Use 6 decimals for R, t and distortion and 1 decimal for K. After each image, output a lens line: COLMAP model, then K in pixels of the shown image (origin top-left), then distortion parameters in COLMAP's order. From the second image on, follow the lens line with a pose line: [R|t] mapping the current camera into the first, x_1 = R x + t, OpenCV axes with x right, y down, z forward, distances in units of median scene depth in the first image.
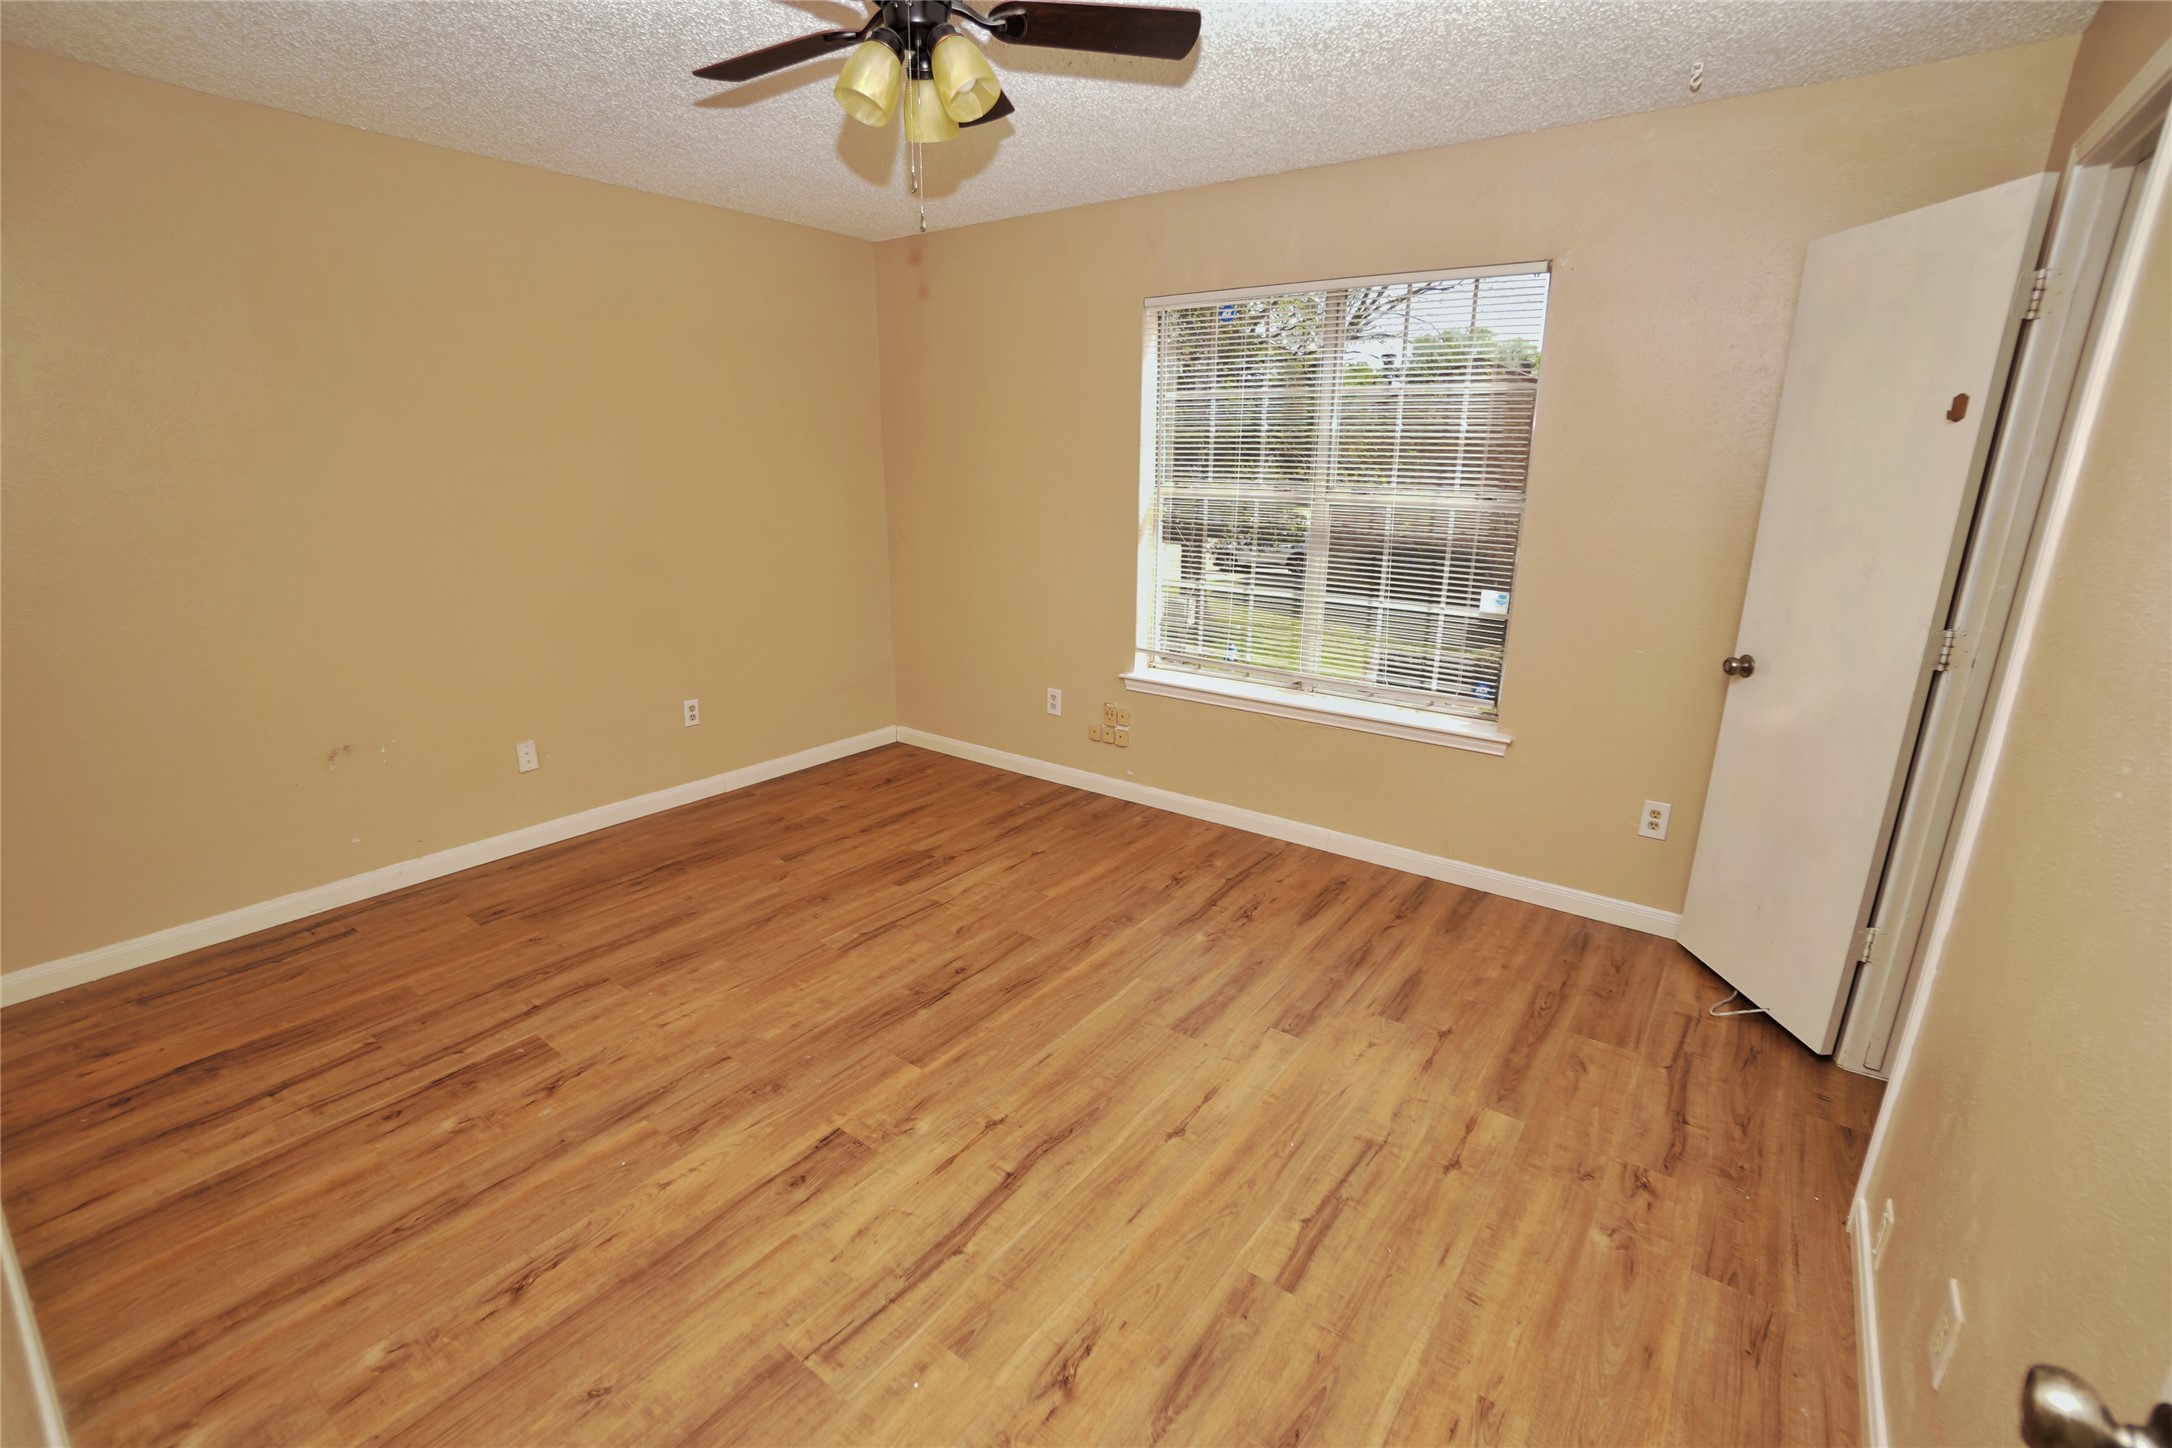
lens RADIAL K [[961.6, 0, 1082.0], [0, 961.6, 734.0], [0, 0, 1]] dist [-0.064215, 0.022890]
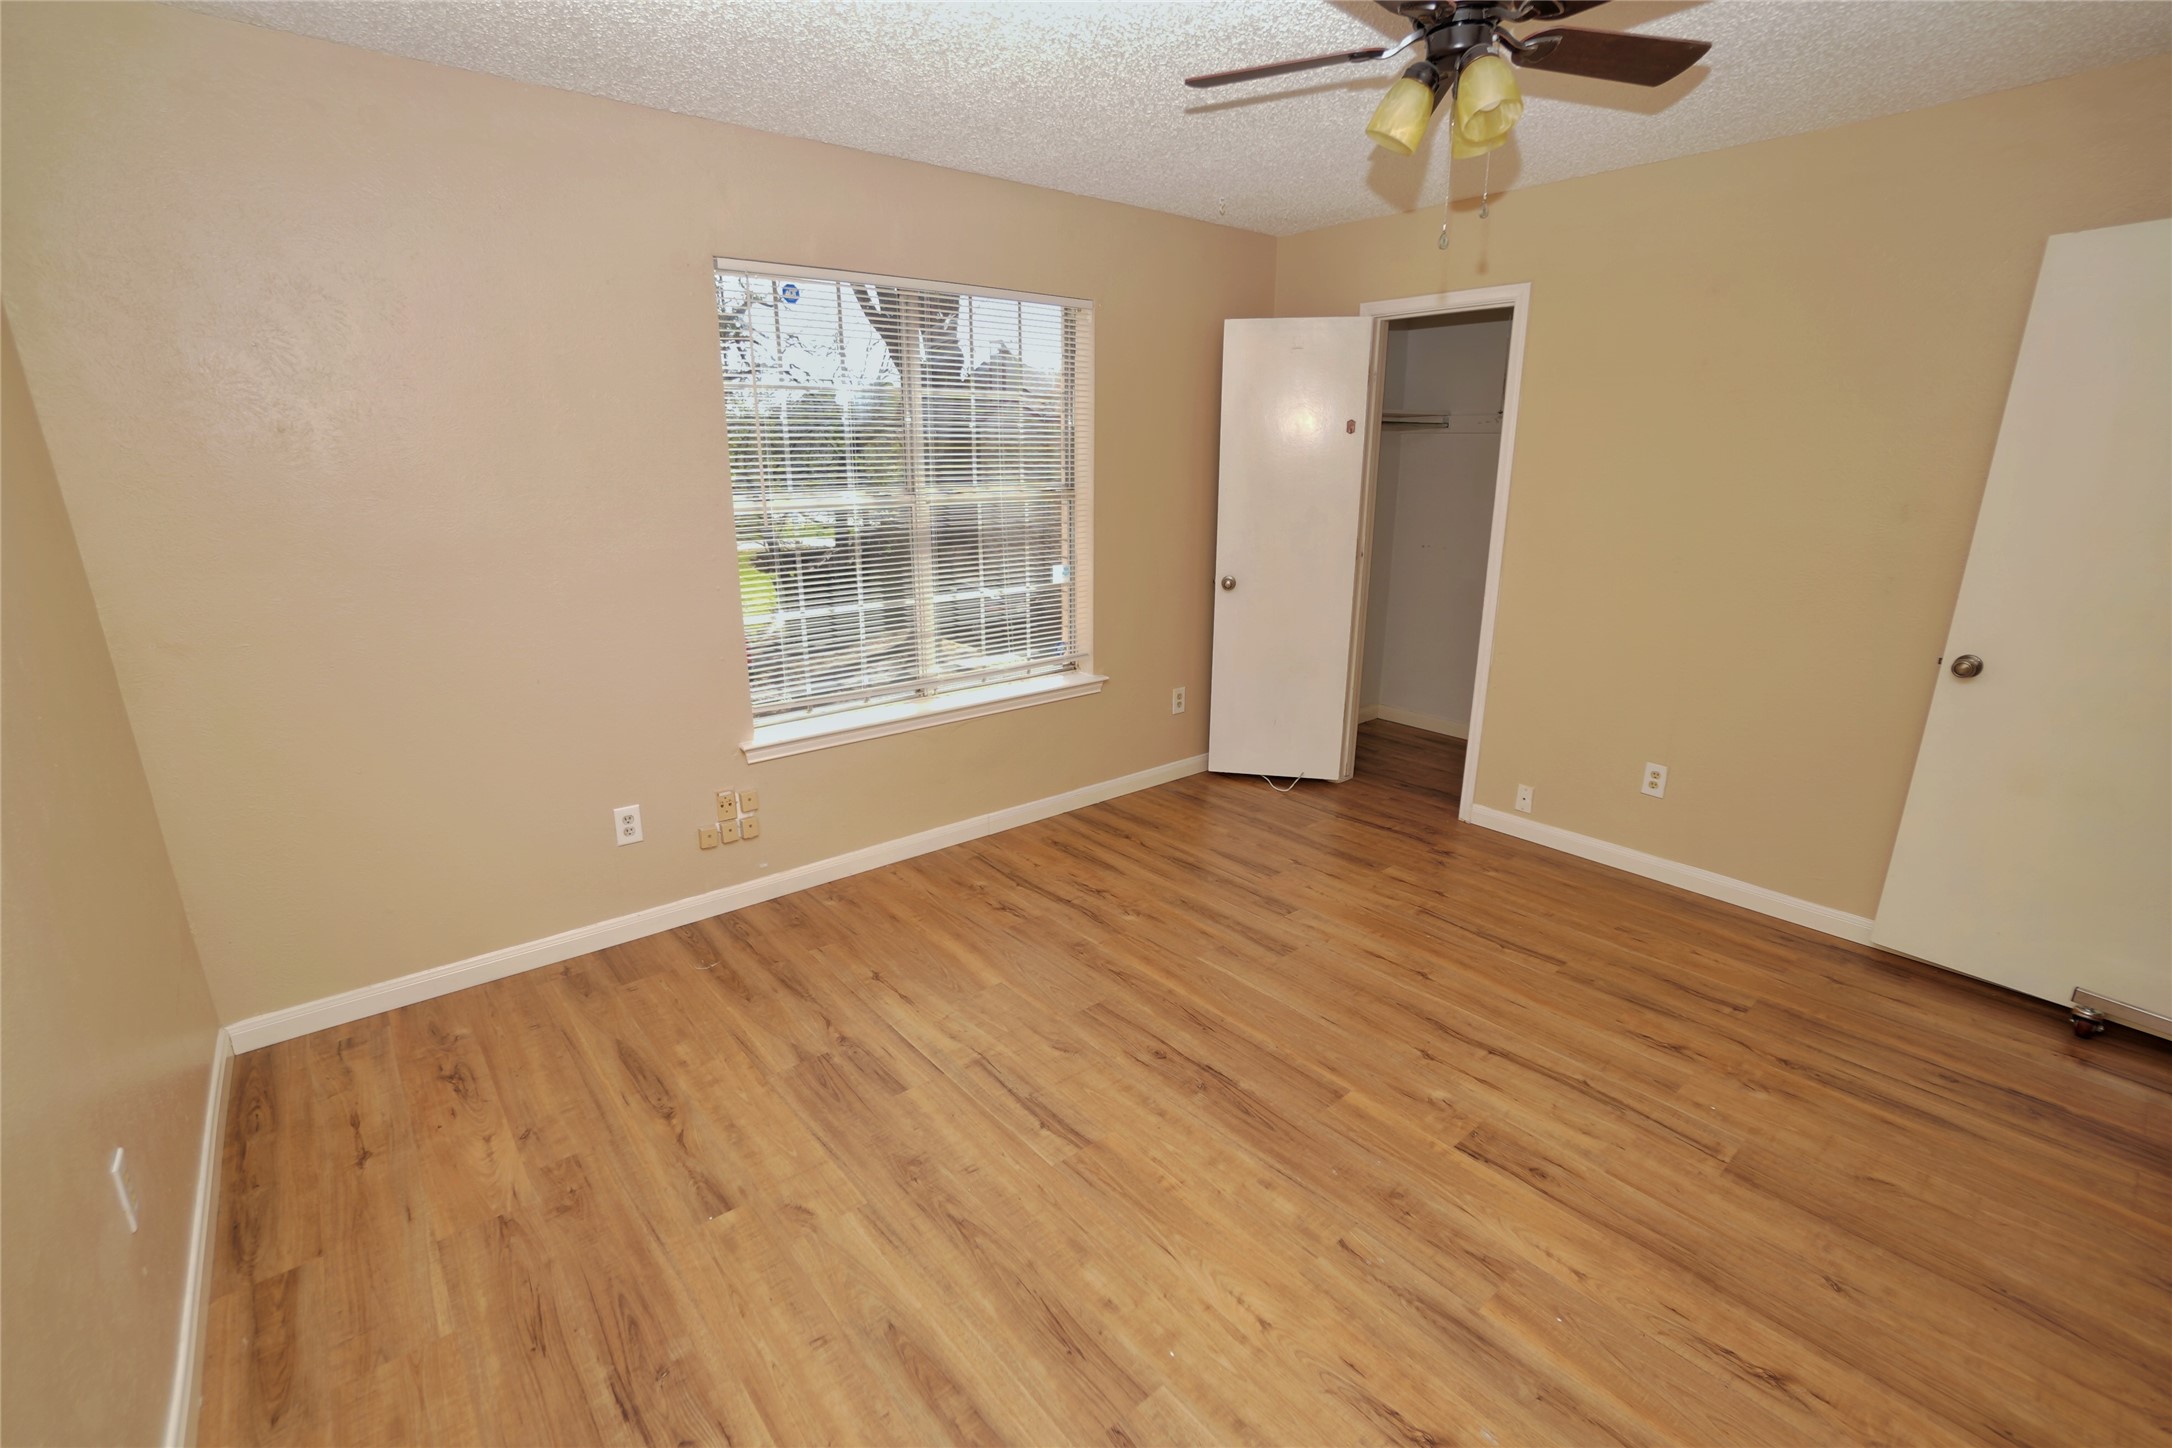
lens RADIAL K [[961.6, 0, 1082.0], [0, 961.6, 734.0], [0, 0, 1]] dist [-0.064215, 0.022890]
pose [[0.233025, -0.280132, 0.931250, -0.886301], [0.275199, 0.937463, 0.213138, -0.234422], [-0.932719, 0.206613, 0.295544, 0.765545]]
